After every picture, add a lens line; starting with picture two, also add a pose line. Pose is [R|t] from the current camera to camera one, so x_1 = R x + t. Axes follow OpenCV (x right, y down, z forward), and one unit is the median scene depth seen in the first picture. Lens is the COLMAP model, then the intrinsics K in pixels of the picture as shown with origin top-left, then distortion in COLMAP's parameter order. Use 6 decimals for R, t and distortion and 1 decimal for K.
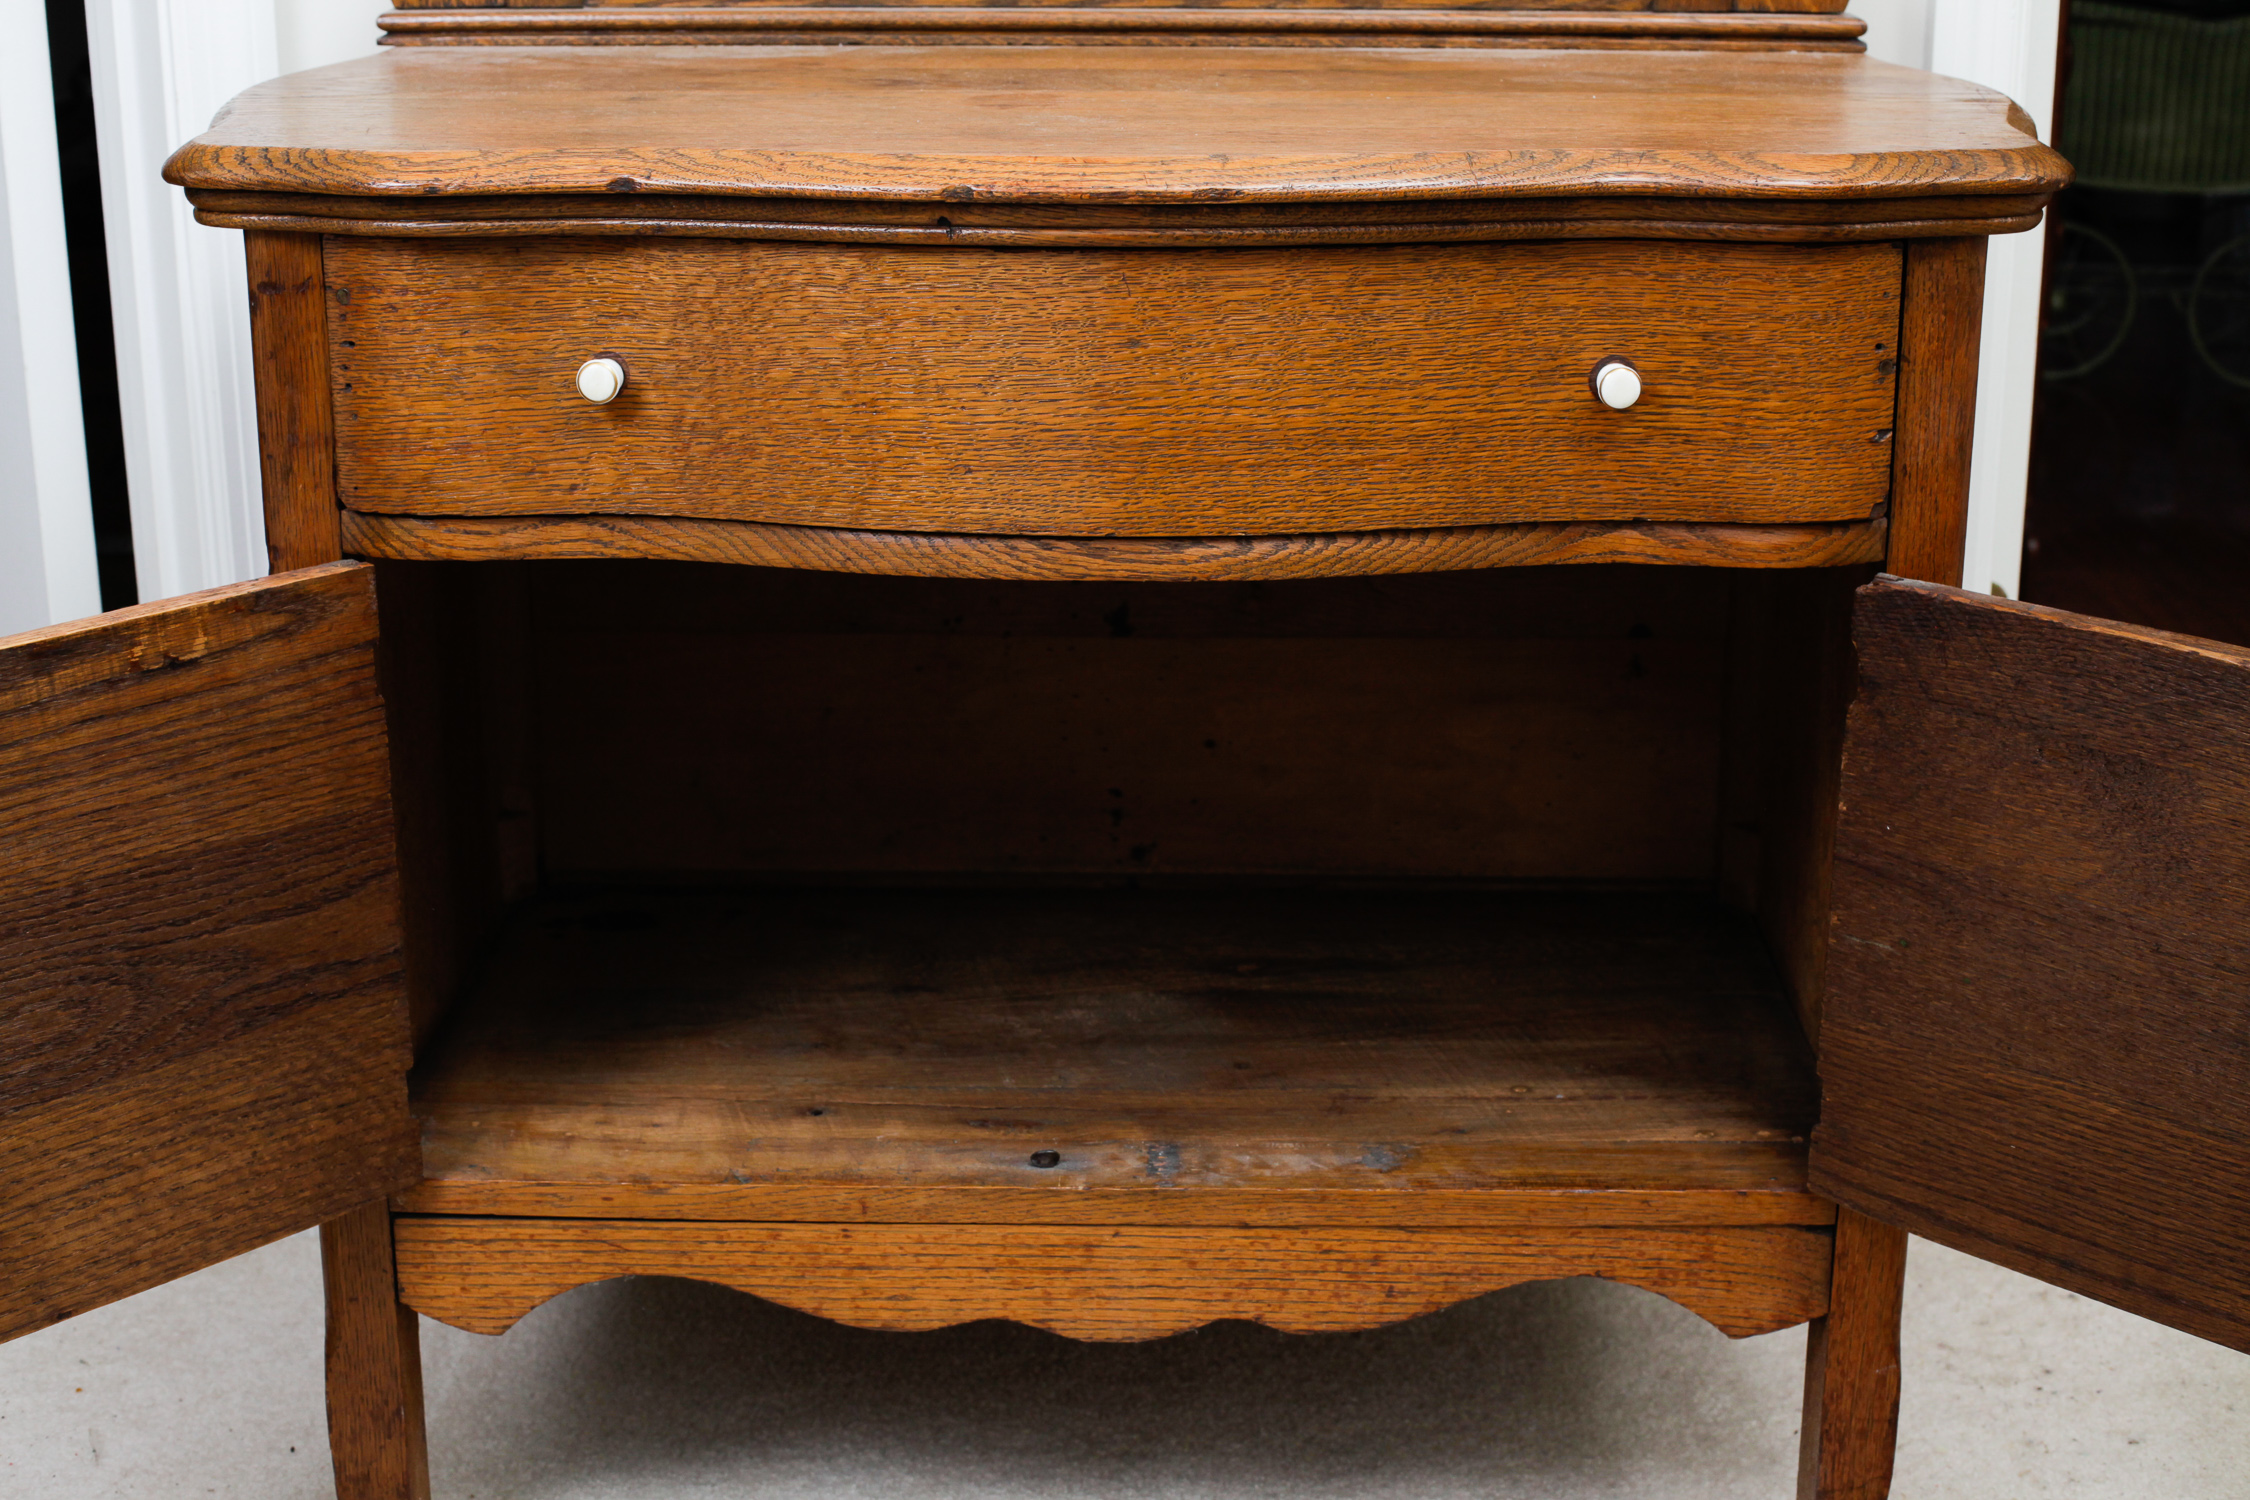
lens RADIAL K [[3277.8, 0, 1125.0], [0, 3277.8, 750.0], [0, 0, 1]] dist [-0.157492, 0.093955]
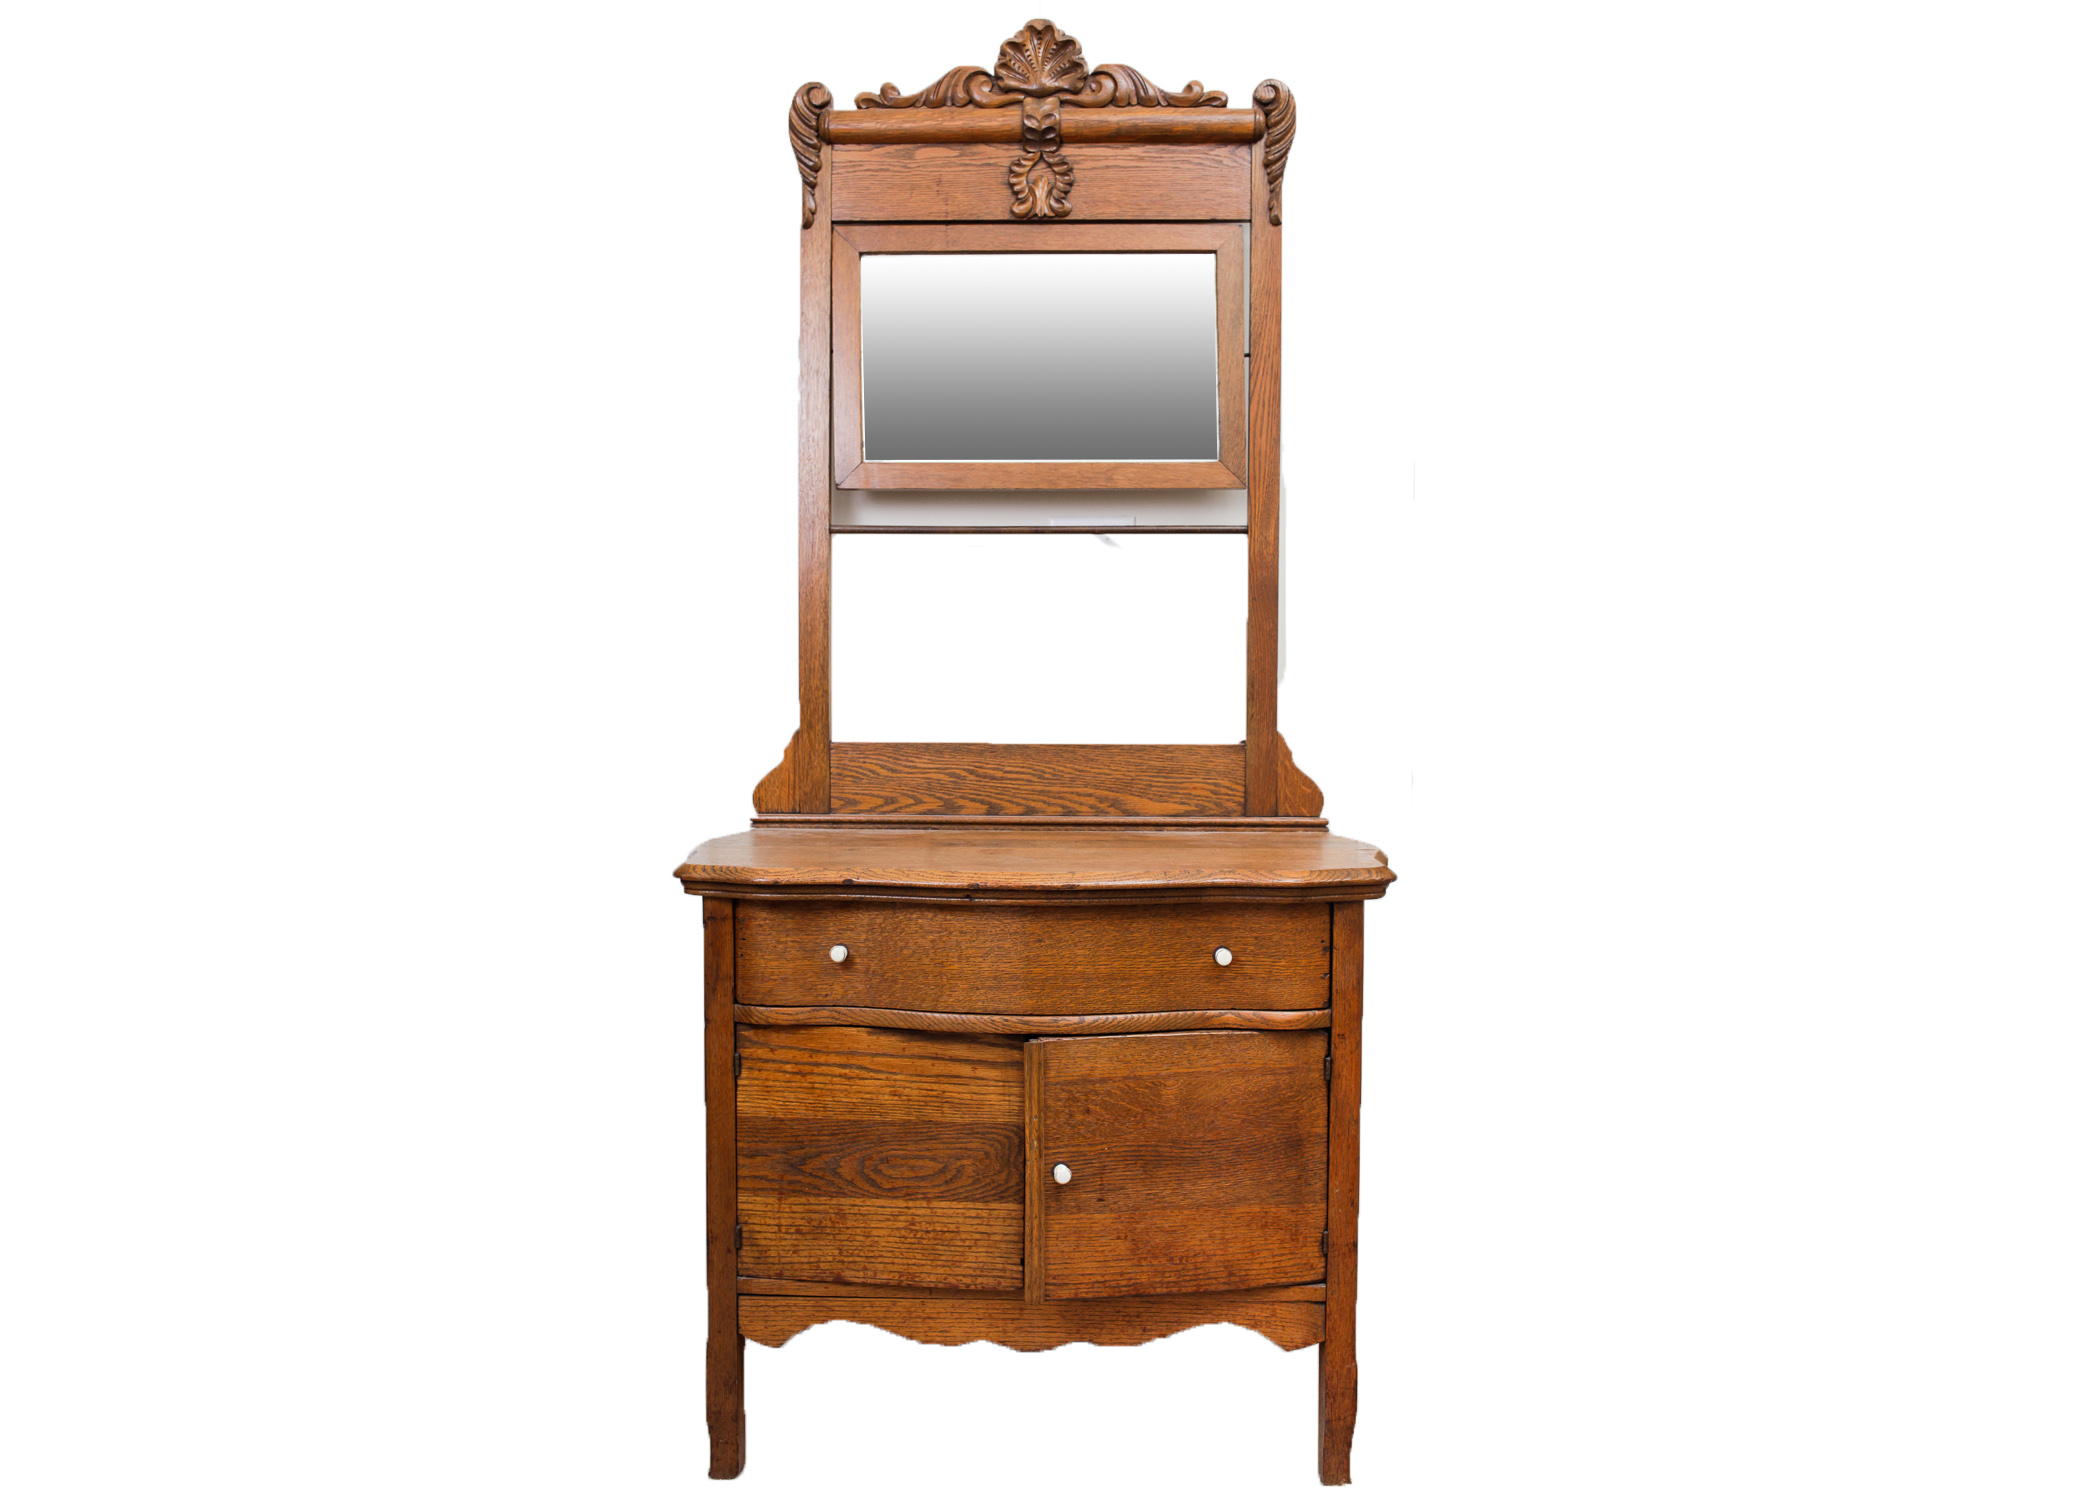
lens RADIAL K [[1541.8, 0, 1050.0], [0, 1541.8, 750.0], [0, 0, 1]] dist [-0.036894, -0.000191]
pose [[0.999997, 0.002365, -0.000067, 0.009934], [-0.002300, 0.964969, -0.262353, 0.052898], [-0.000556, 0.262352, 0.964972, -0.243802]]
